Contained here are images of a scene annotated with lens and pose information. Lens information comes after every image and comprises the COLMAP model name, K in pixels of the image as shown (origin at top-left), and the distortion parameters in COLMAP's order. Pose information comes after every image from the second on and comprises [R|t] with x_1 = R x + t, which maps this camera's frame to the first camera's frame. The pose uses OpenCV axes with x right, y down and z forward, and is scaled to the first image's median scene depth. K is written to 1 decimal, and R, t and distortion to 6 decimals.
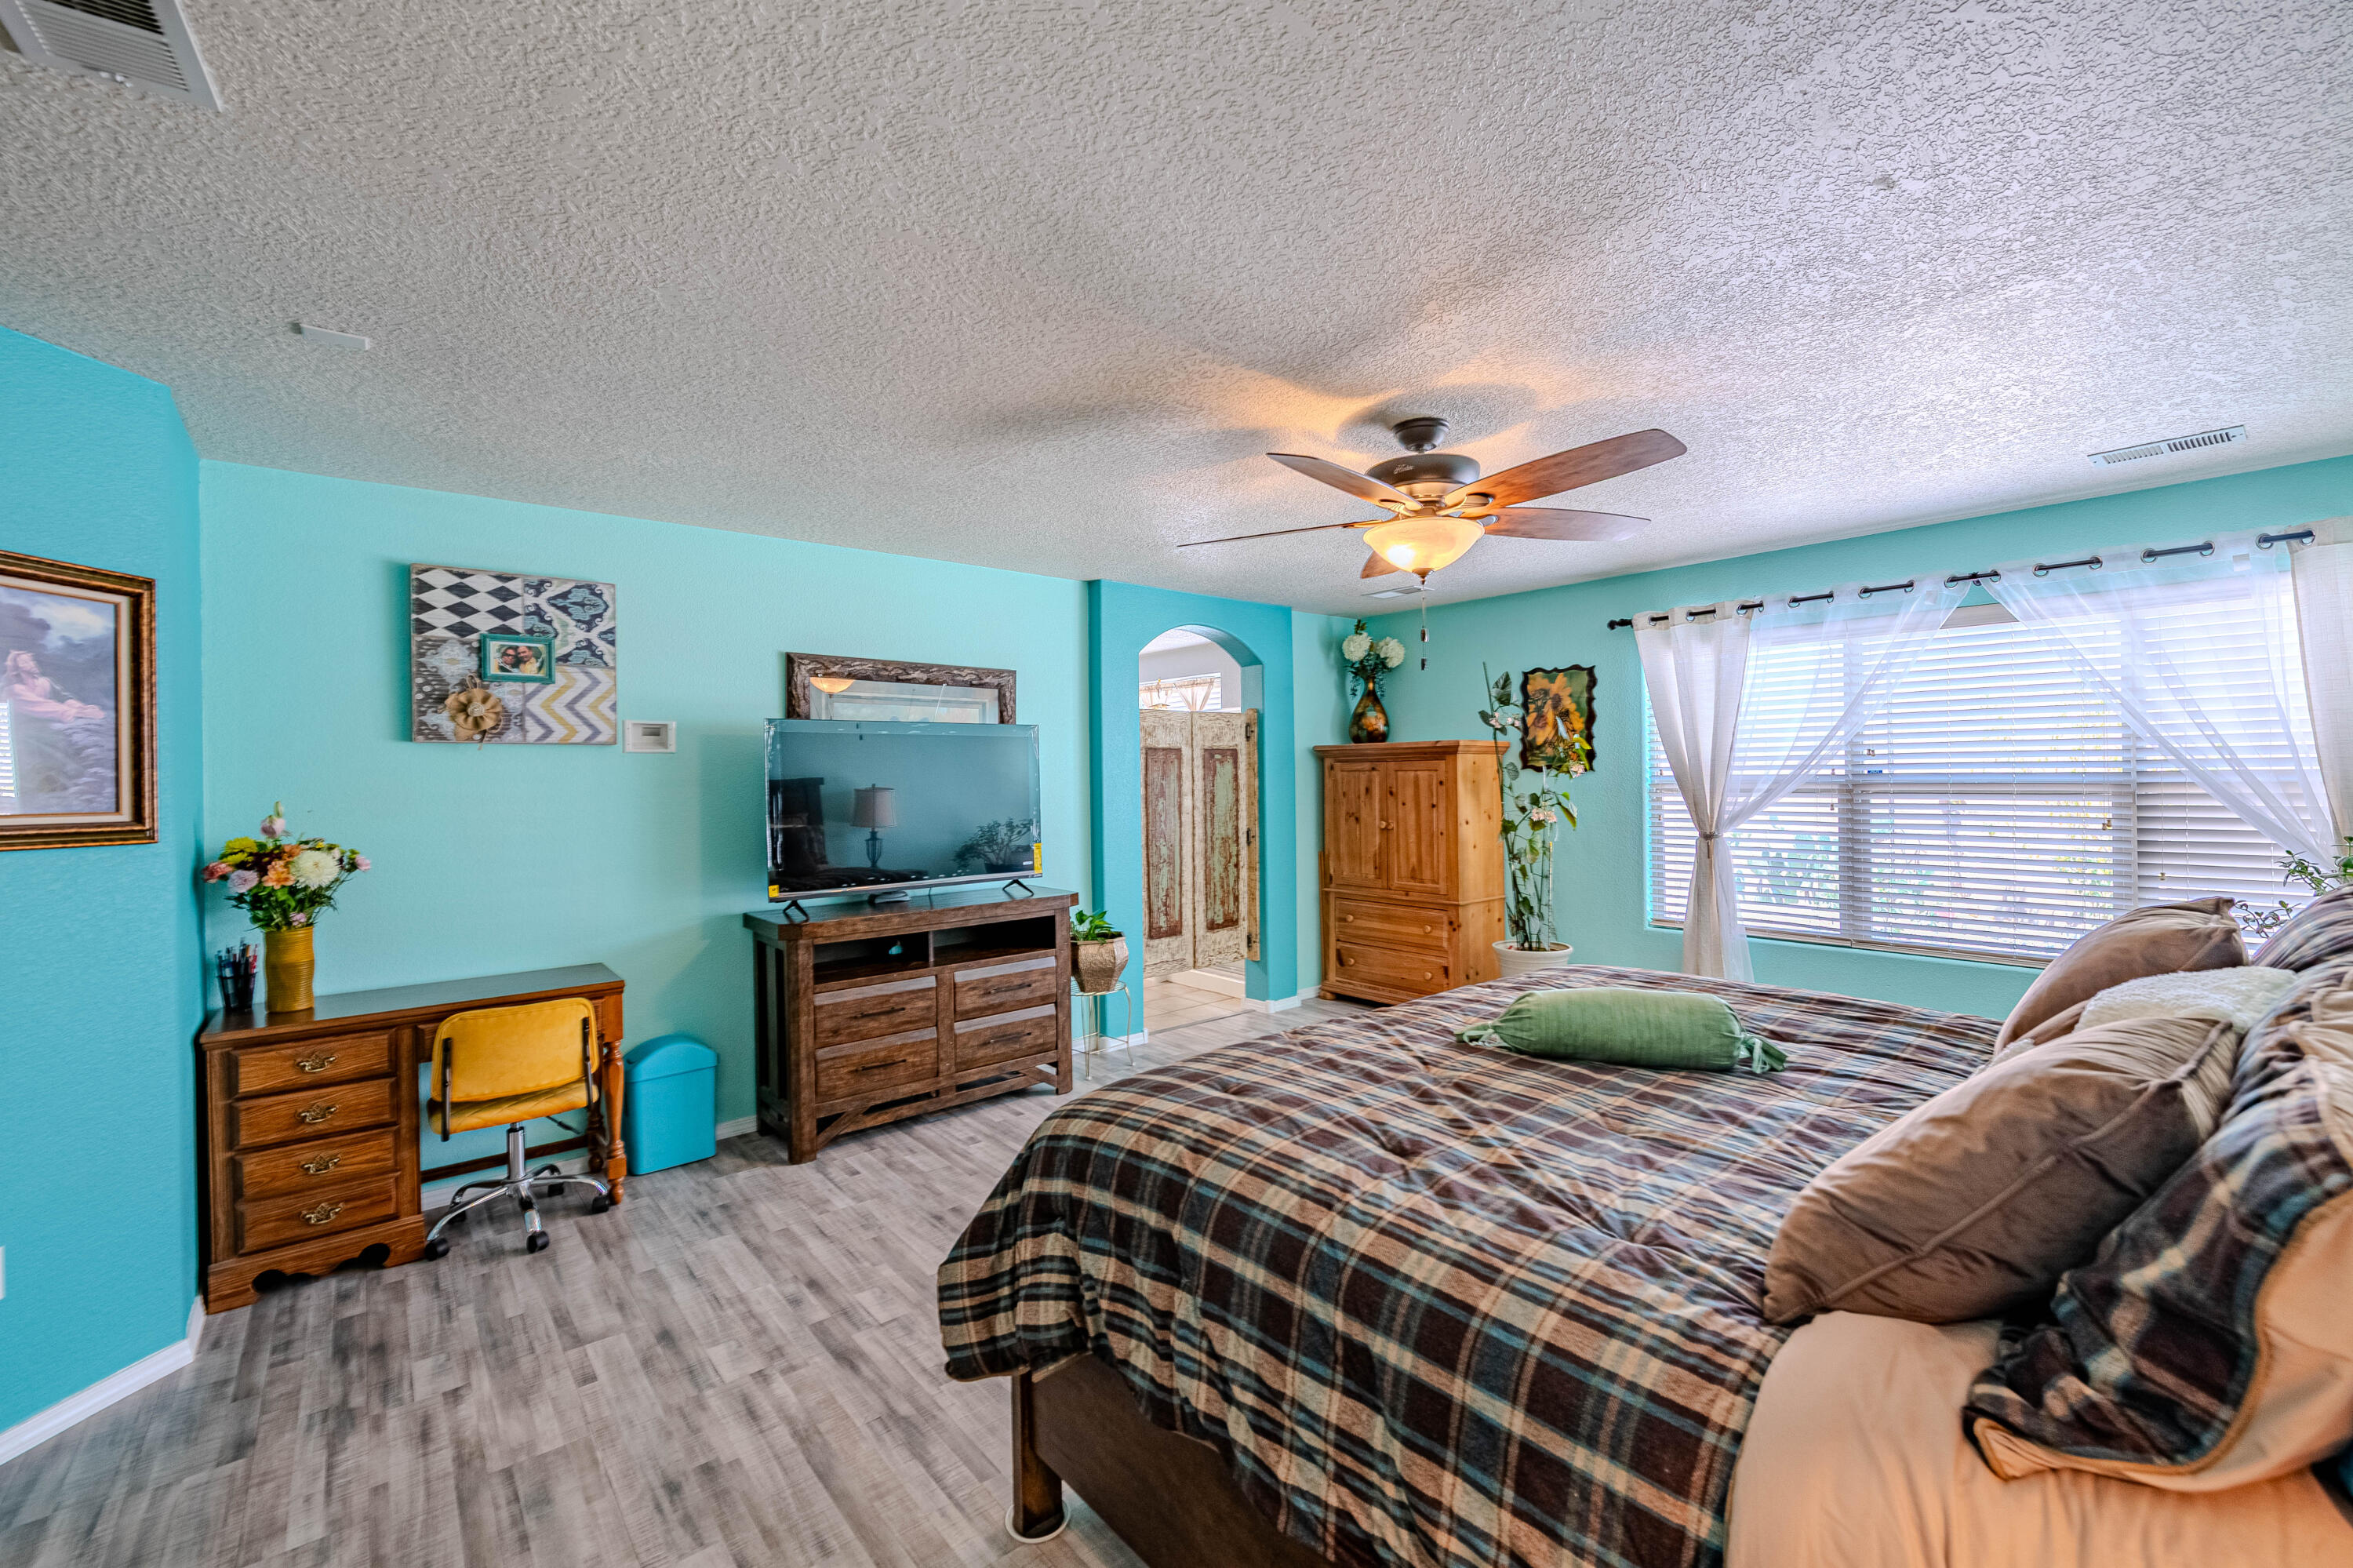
lens RADIAL K [[960.1, 0, 1176.5], [0, 960.1, 784.0], [0, 0, 1]] dist [-0.000765, -0.000319]
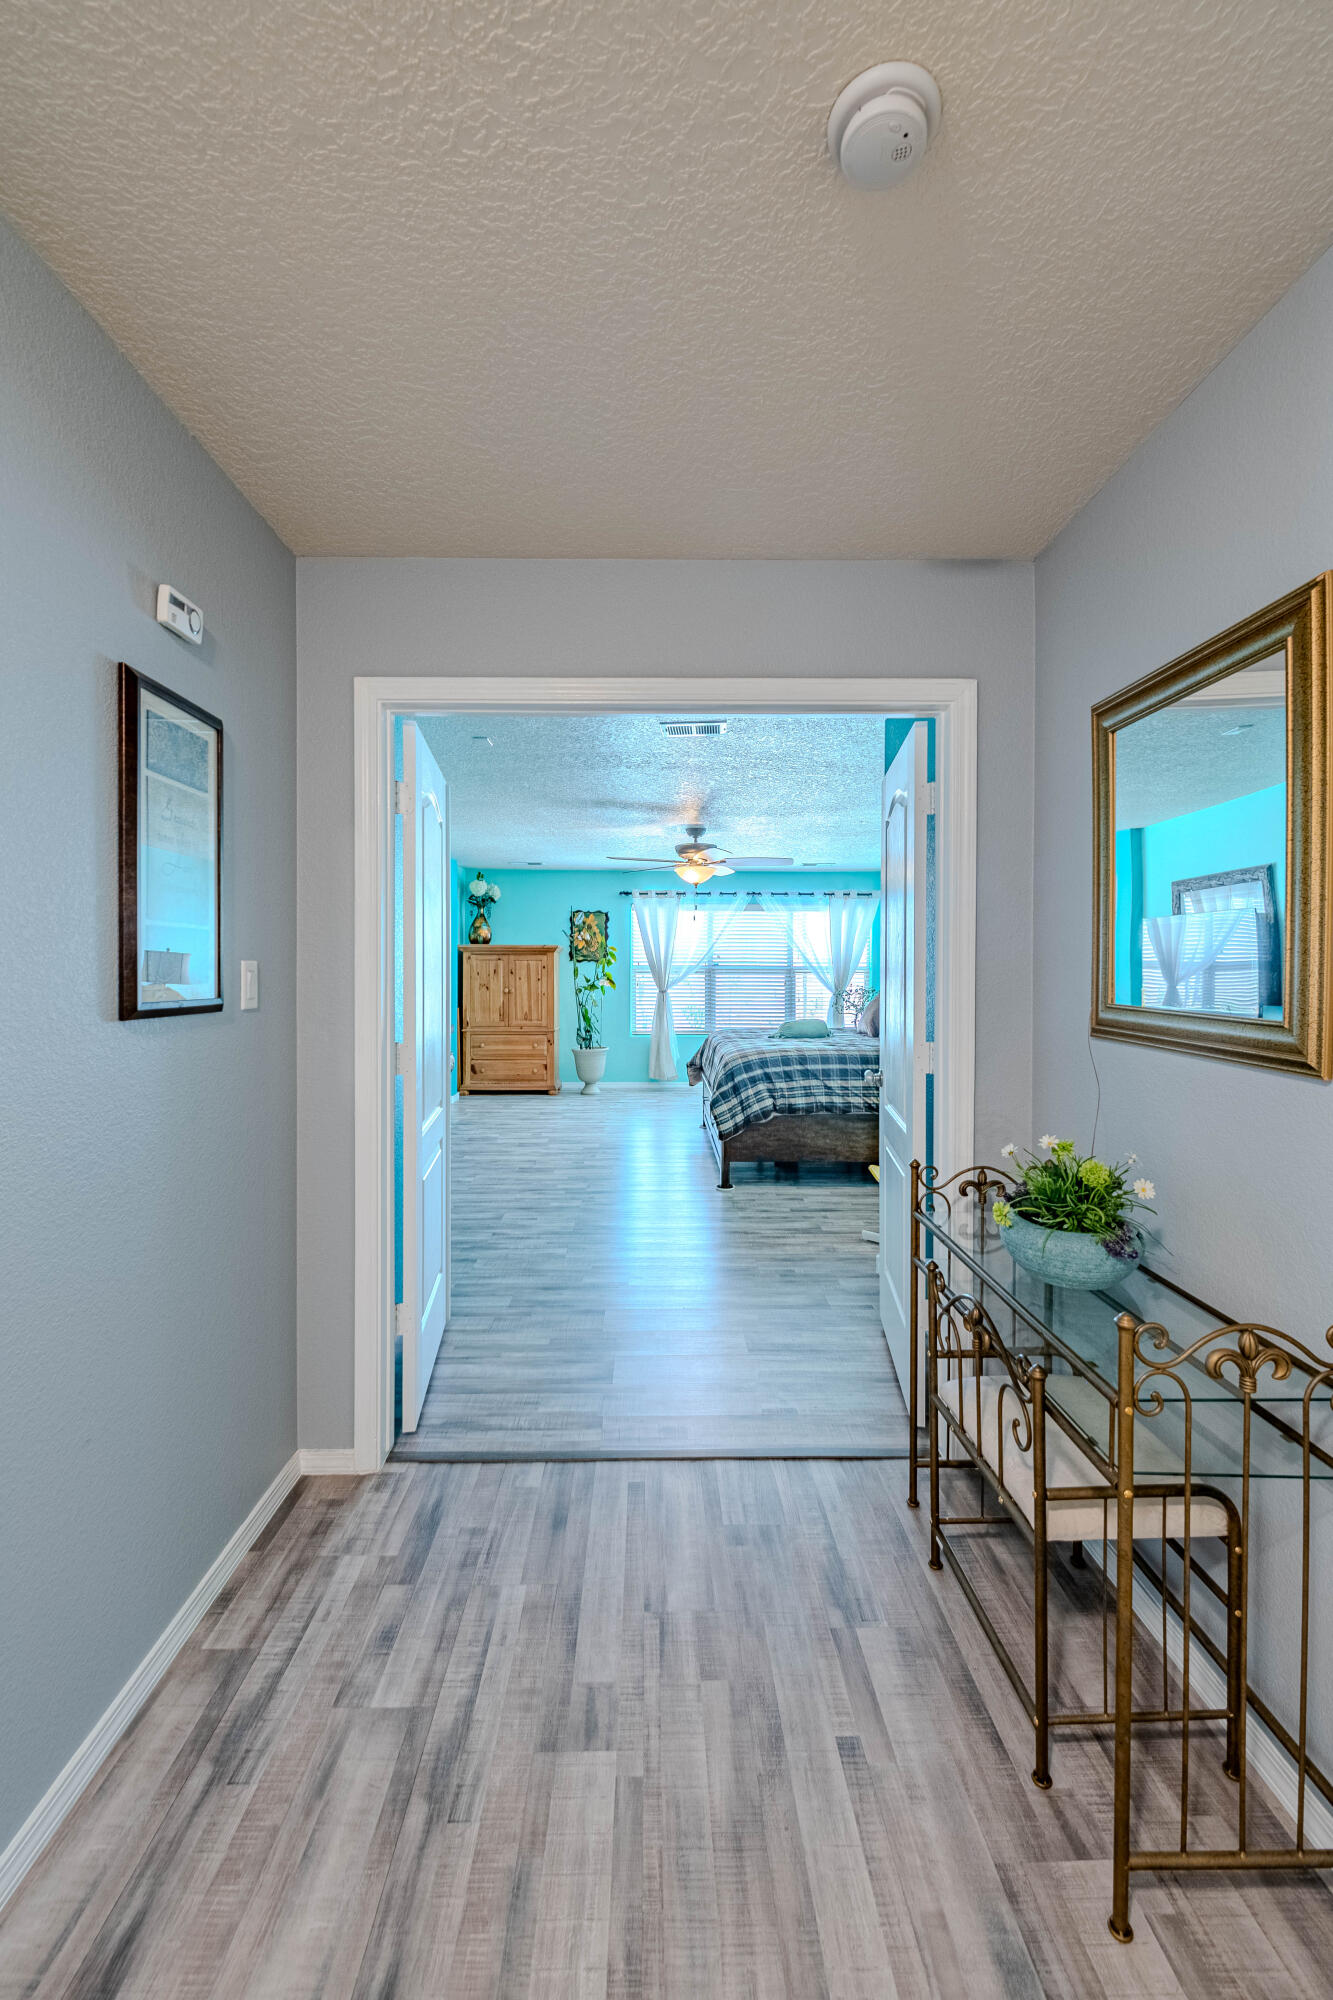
lens RADIAL K [[802.8, 0, 662.0], [0, 802.8, 976.6], [0, 0, 1]] dist [-0.002111, -0.000293]
pose [[0.634789, 0.008113, 0.772643, -0.914181], [-0.003343, 0.999964, -0.007753, 0.032811], [-0.772678, 0.002338, 0.634793, -0.207308]]
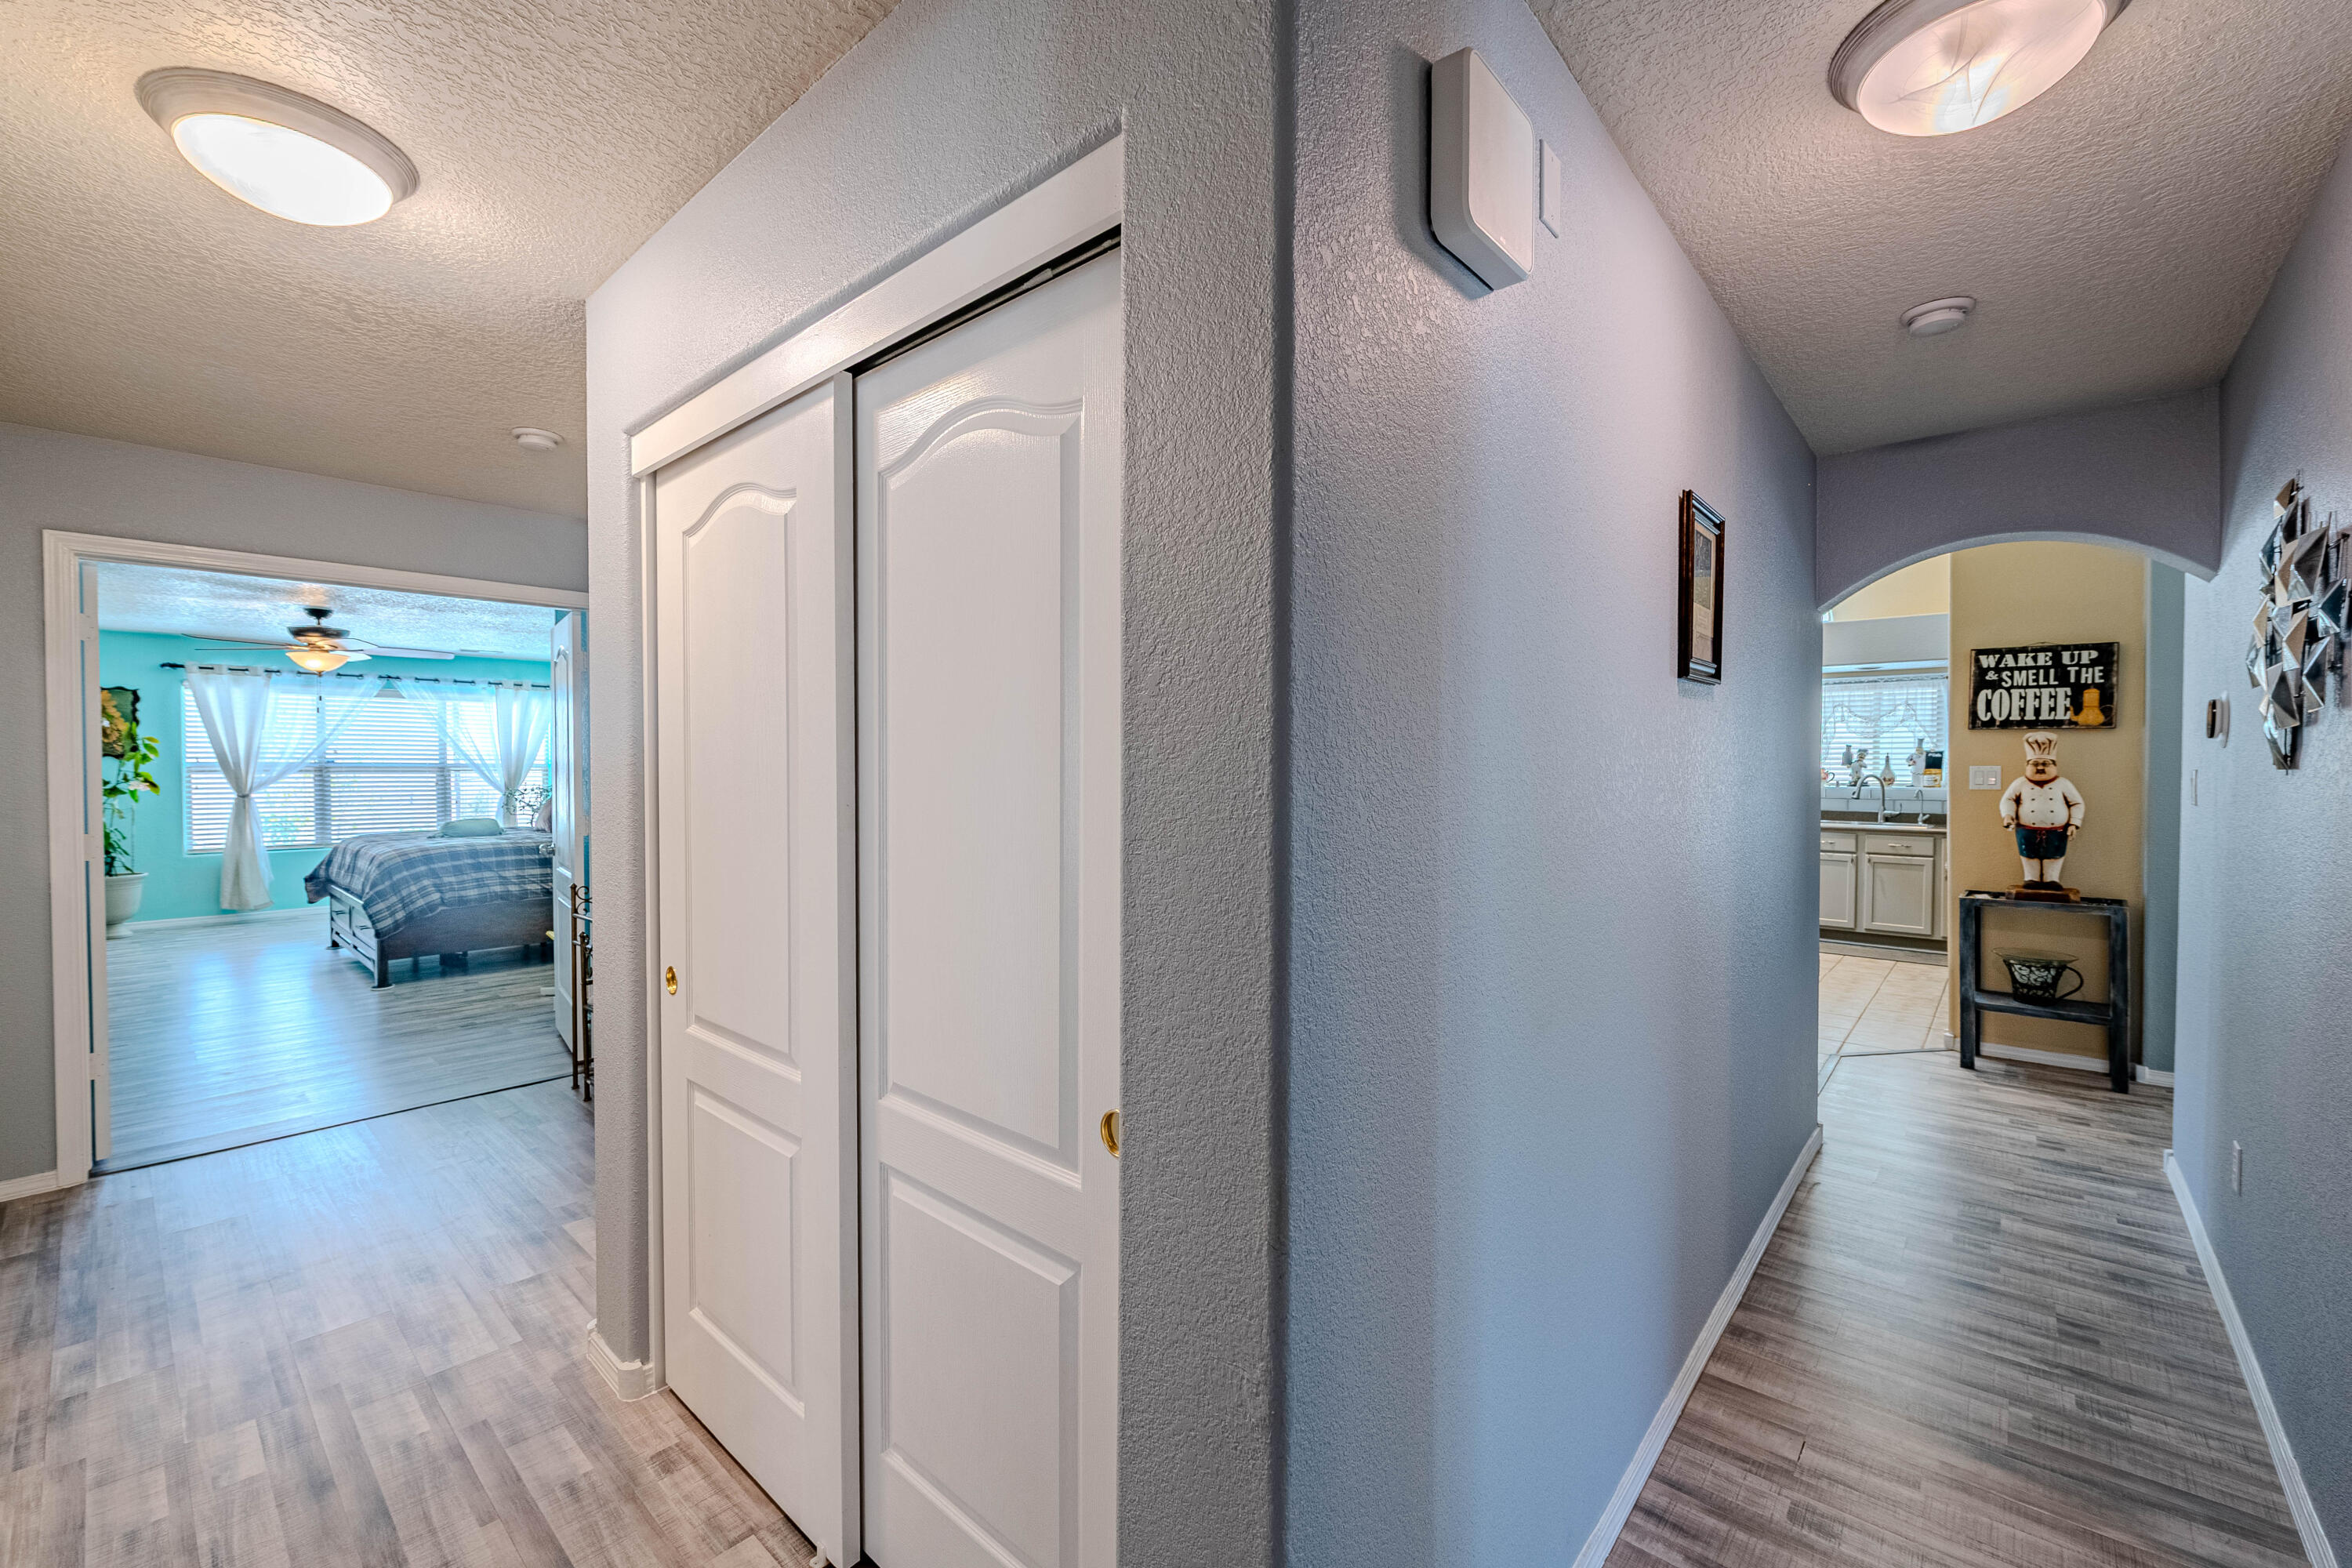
lens RADIAL K [[967.3, 0, 1176.0], [0, 967.3, 784.0], [0, 0, 1]] dist [-0.003166, -0.001201]
pose [[-0.136792, -0.005163, 0.990586, -1.435472], [0.009736, 0.999931, 0.006556, 0.036696], [-0.990552, 0.010541, -0.136733, -0.460988]]
